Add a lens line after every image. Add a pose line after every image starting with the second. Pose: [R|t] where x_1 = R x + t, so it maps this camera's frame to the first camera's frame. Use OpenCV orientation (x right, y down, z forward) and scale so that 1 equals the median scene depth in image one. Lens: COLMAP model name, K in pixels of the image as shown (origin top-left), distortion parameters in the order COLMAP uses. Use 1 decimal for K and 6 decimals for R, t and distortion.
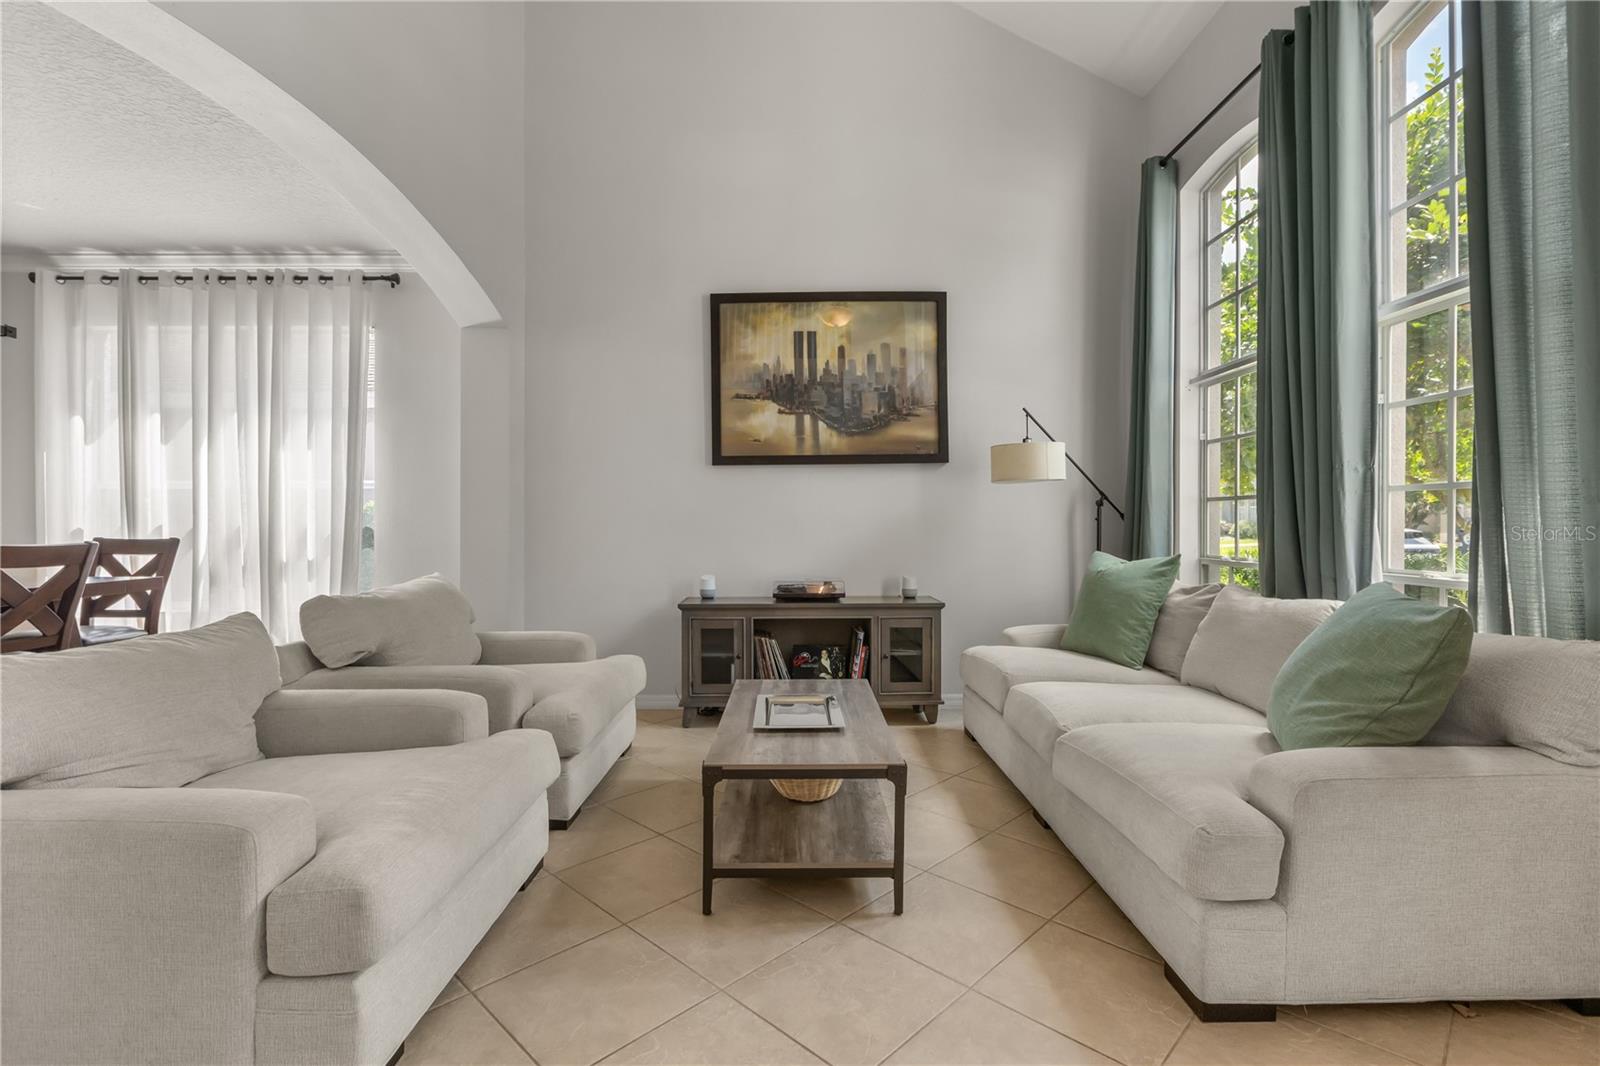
lens RADIAL K [[737.9, 0, 795.0], [0, 737.9, 517.7], [0, 0, 1]] dist [-0.005743, -0.000740]
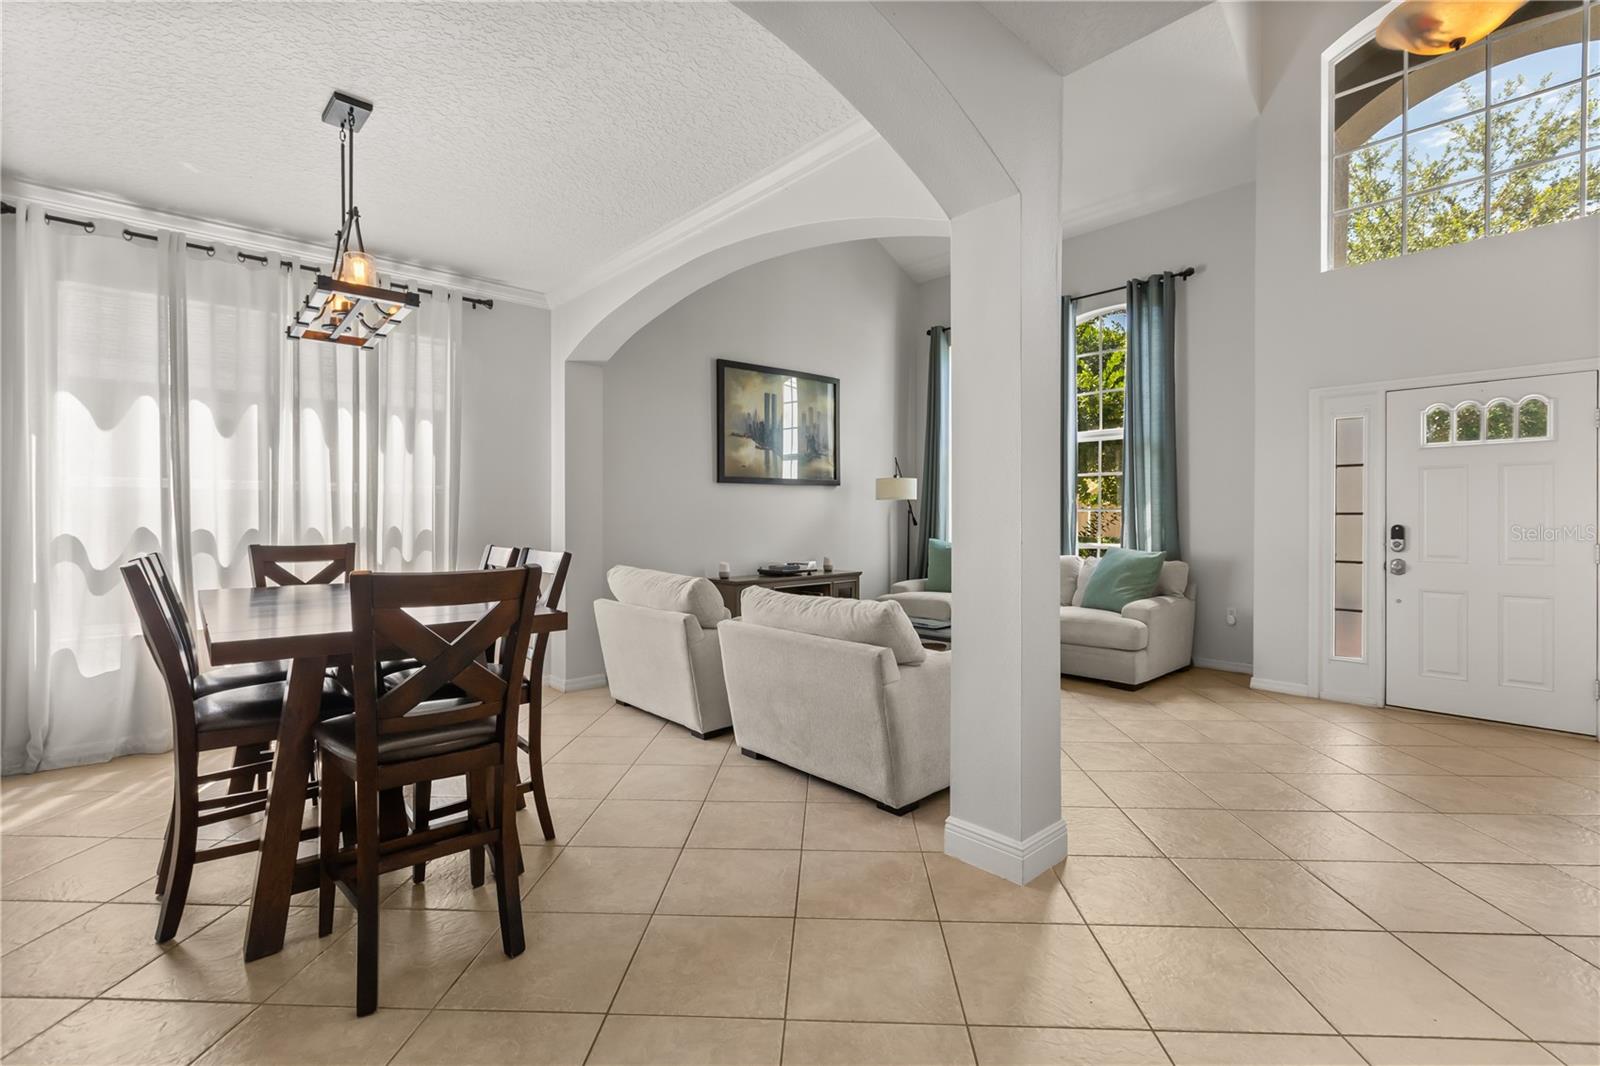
lens RADIAL K [[719.5, 0, 773.0], [0, 719.5, 514.0], [0, 0, 1]] dist [-0.000548, 0.000586]
pose [[0.756877, 0.003669, 0.653547, -0.921234], [-0.001687, 0.999992, -0.003660, -0.007644], [-0.653555, 0.001668, 0.756877, -0.089224]]
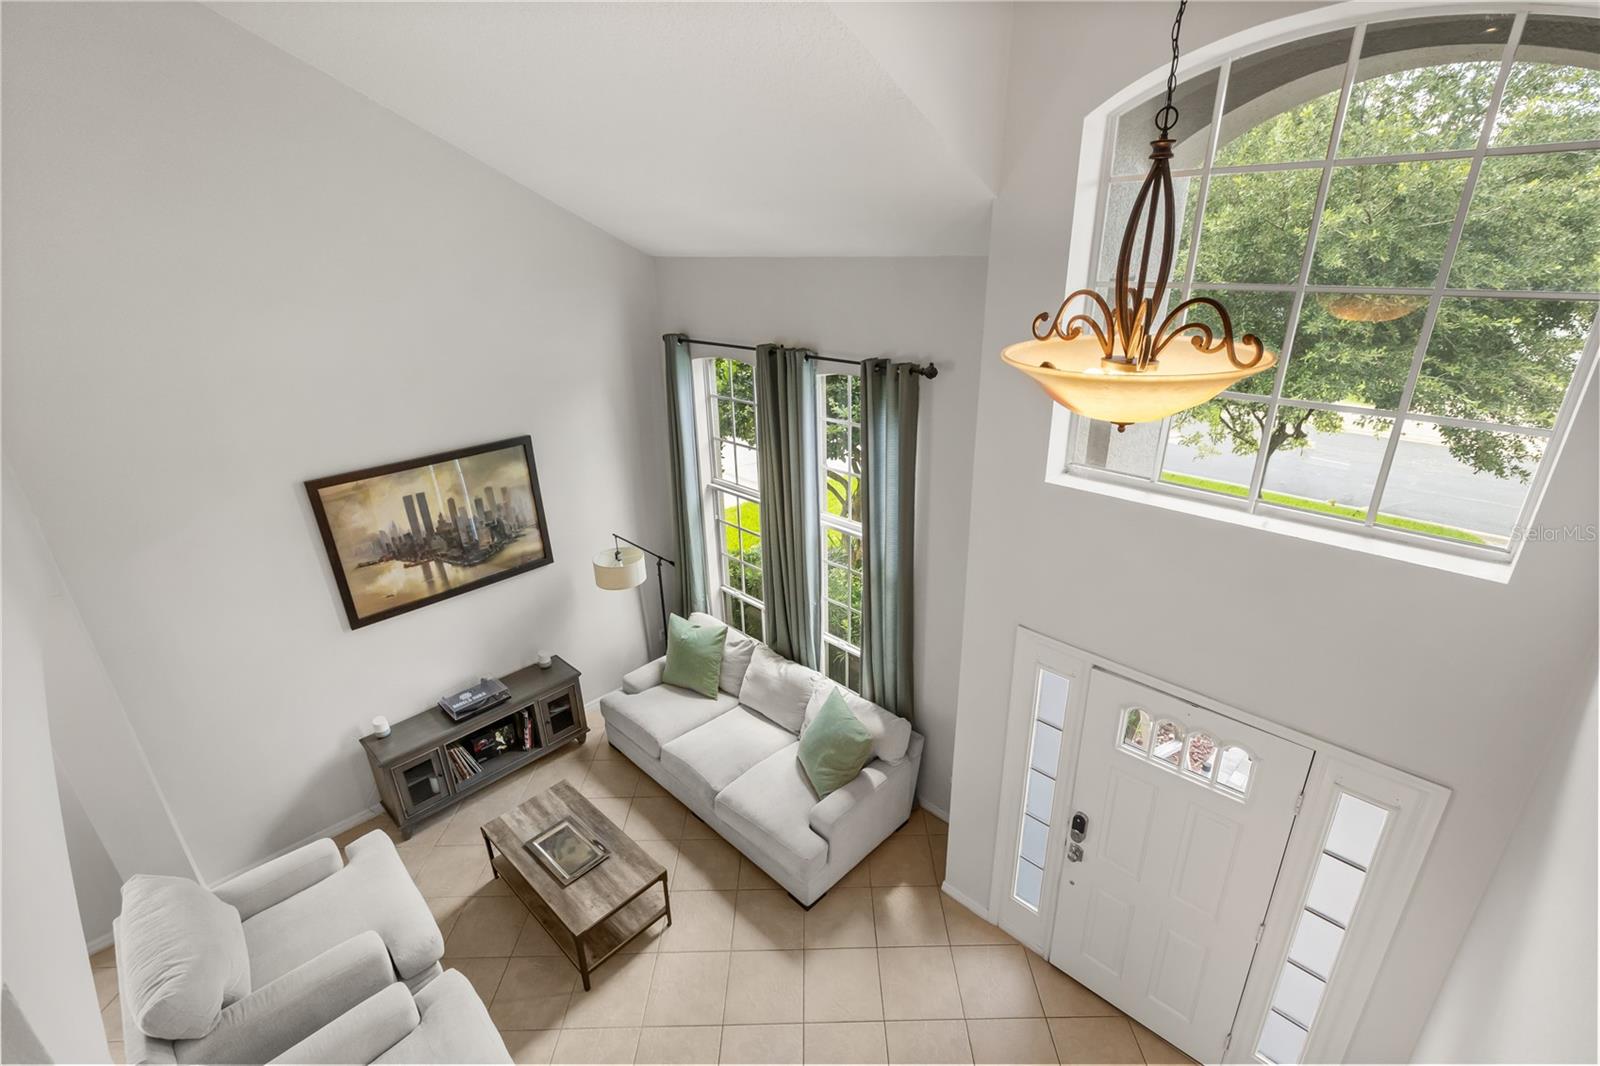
lens RADIAL K [[719.5, 0, 793.6], [0, 719.5, 535.1], [0, 0, 1]] dist [-0.000548, 0.000586]
pose [[0.720855, -0.290494, 0.629270, -0.272064], [0.029939, 0.920129, 0.390468, -0.600778], [-0.692439, -0.262632, 0.671977, -0.135645]]
